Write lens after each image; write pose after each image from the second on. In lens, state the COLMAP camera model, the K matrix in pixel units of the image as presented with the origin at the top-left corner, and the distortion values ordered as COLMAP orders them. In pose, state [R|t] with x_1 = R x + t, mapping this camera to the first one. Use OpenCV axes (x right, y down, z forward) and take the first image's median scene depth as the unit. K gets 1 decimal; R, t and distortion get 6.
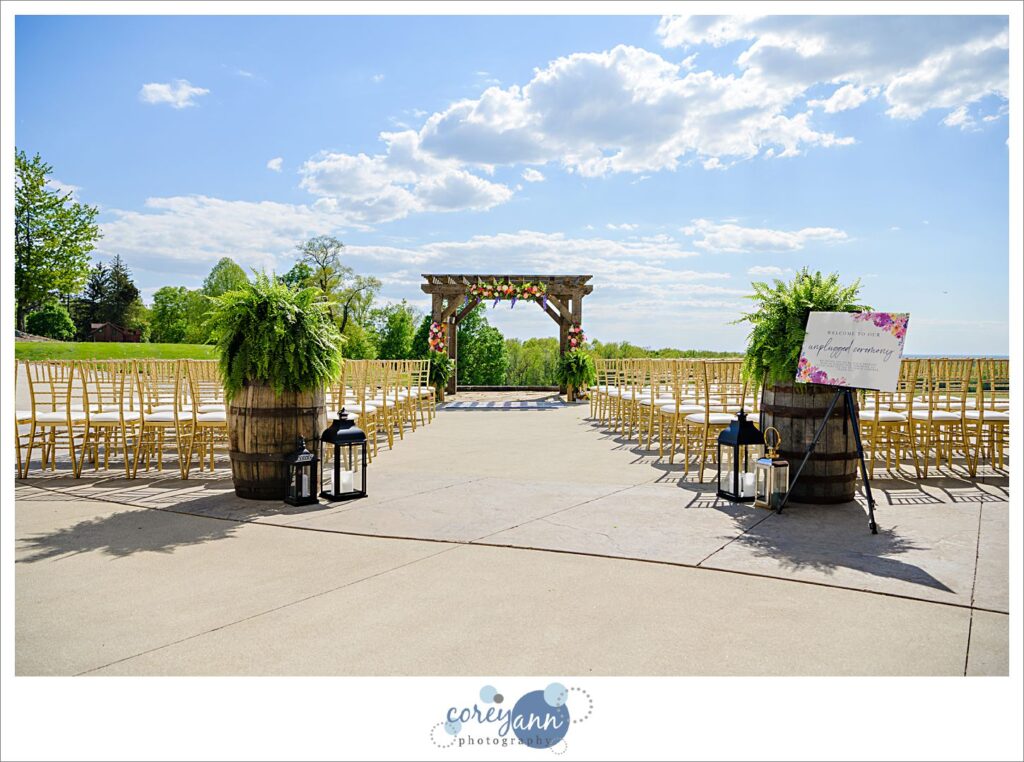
lens RADIAL K [[725.4, 0, 512.0], [0, 725.4, 381.0], [0, 0, 1]] dist [-0.002062, -0.000111]
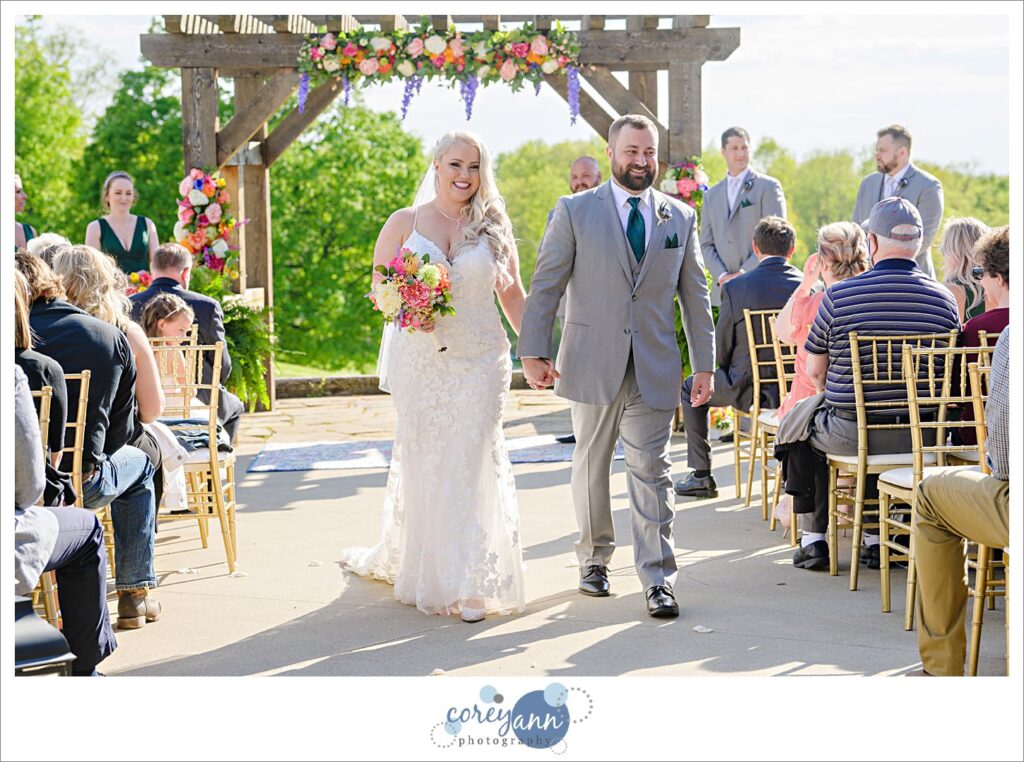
lens RADIAL K [[2801.2, 0, 512.0], [0, 2801.2, 381.0], [0, 0, 1]] dist [0.268822, 0.103234]
pose [[0.999463, -0.025634, 0.020423, -0.005398], [0.024953, 0.999146, 0.032932, -0.030461], [-0.021249, -0.032405, 0.999249, -0.122968]]
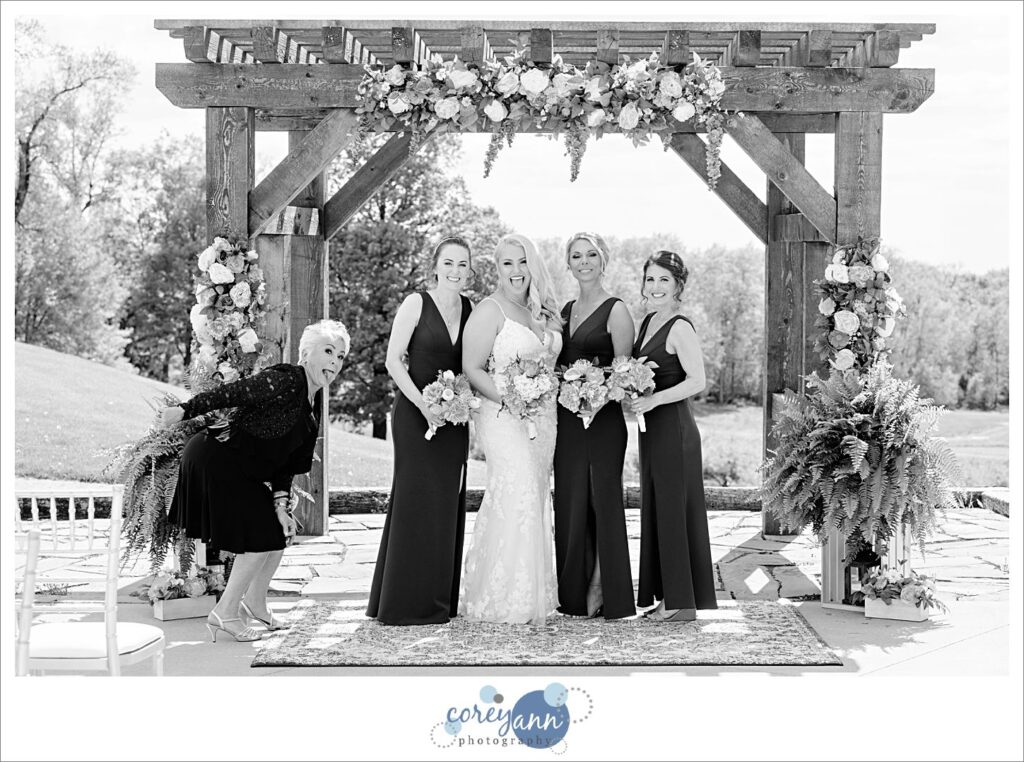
lens RADIAL K [[2041.7, 0, 512.0], [0, 2041.7, 381.0], [0, 0, 1]] dist [0.006795, 0.216753]
pose [[0.999914, 0.000585, -0.013074, -0.008188], [-0.000375, 0.999870, 0.016094, -0.046766], [0.013082, -0.016087, 0.999785, 0.373150]]
